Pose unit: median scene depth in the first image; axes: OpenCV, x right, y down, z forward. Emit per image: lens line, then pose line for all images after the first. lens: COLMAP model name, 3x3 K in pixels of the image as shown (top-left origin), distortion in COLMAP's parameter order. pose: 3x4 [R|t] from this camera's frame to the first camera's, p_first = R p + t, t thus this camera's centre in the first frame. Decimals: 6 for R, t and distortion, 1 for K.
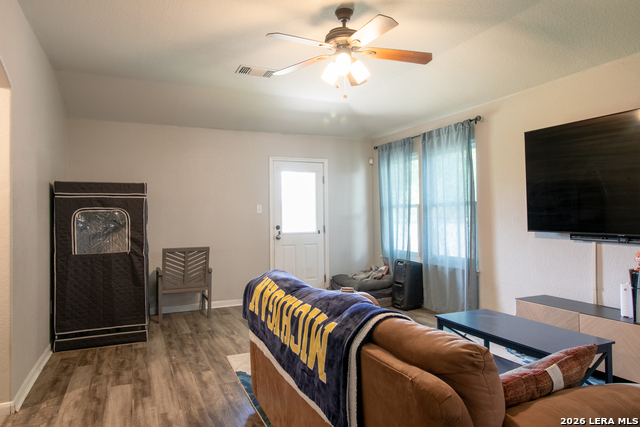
lens RADIAL K [[423.1, 0, 325.1], [0, 423.1, 208.8], [0, 0, 1]] dist [0.003303, -0.004415]
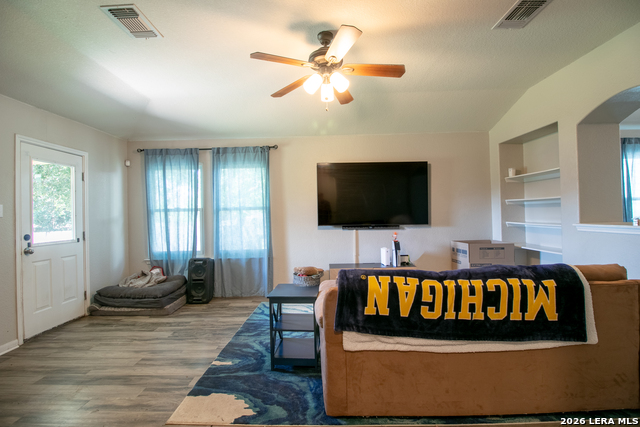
lens RADIAL K [[295.8, 0, 324.4], [0, 295.8, 210.6], [0, 0, 1]] dist [-0.000159, -0.012840]
pose [[0.417045, 0.013233, 0.908789, -0.366447], [0.003107, 0.999867, -0.015985, 0.009618], [-0.908880, 0.009490, 0.416949, 0.368842]]
